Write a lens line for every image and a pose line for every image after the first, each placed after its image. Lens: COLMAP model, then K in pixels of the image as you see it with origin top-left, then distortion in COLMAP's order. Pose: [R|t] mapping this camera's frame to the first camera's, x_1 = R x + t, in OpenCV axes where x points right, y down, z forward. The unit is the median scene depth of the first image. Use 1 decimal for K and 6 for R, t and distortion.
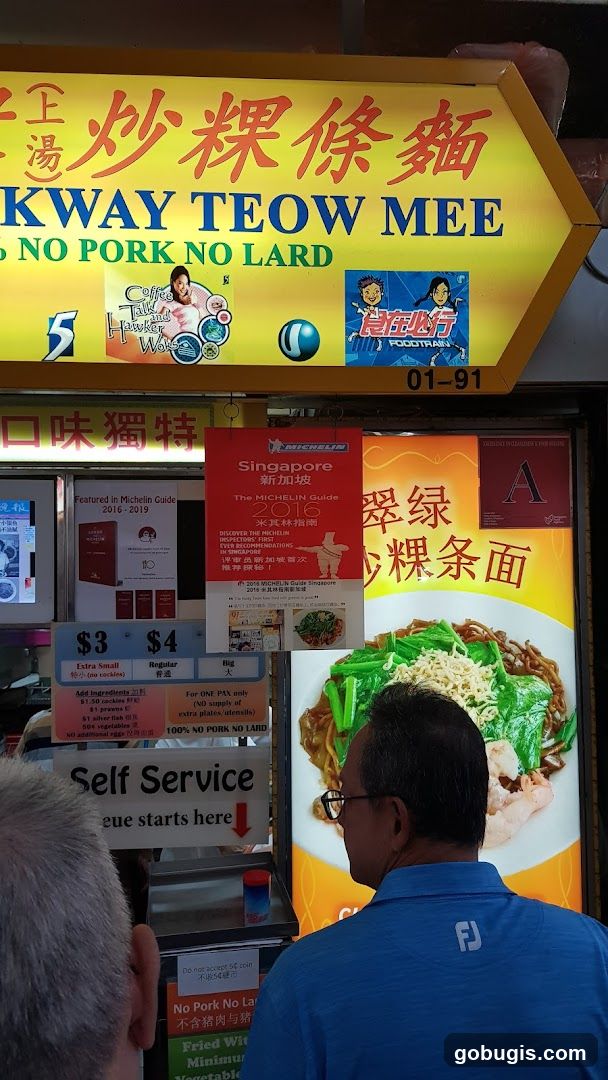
lens RADIAL K [[857.9, 0, 331.8], [0, 857.9, 548.7], [0, 0, 1]] dist [0.112606, -0.223061]
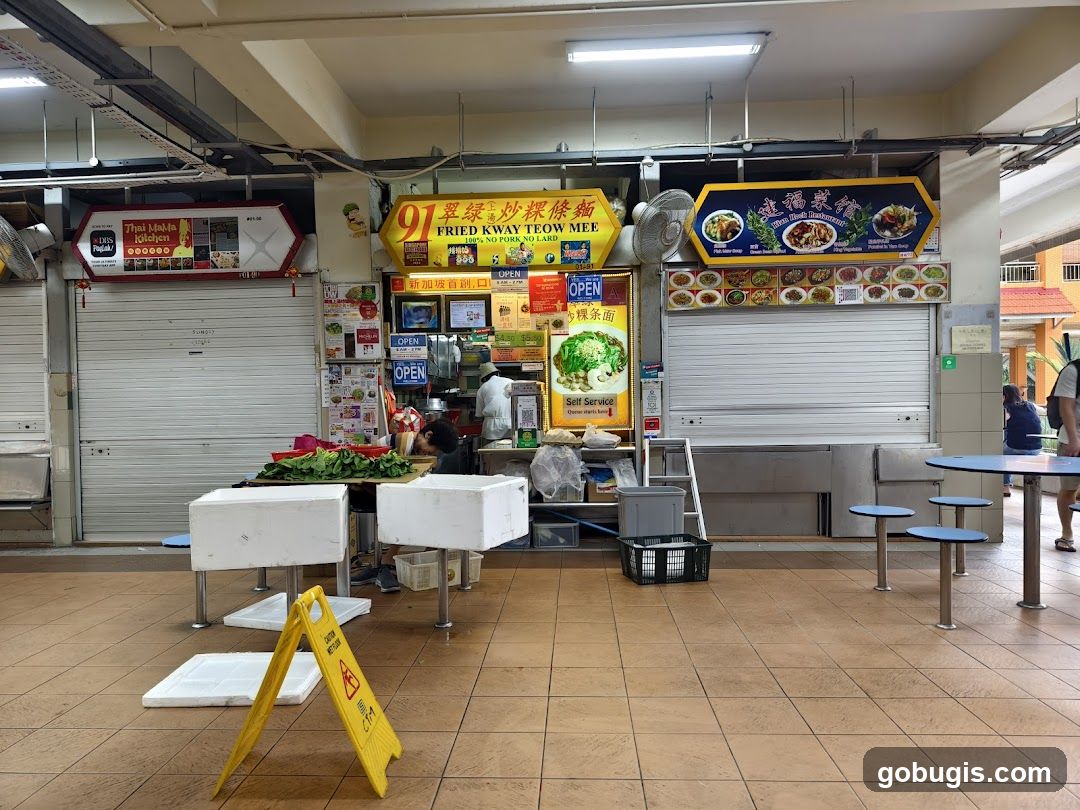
lens RADIAL K [[703.1, 0, 534.2], [0, 703.1, 426.0], [0, 0, 1]] dist [0.090244, -0.175111]
pose [[0.992251, -0.004227, -0.124181, 0.311631], [0.009721, 0.998998, 0.043677, 0.427557], [0.123873, -0.044546, 0.991298, -2.473350]]
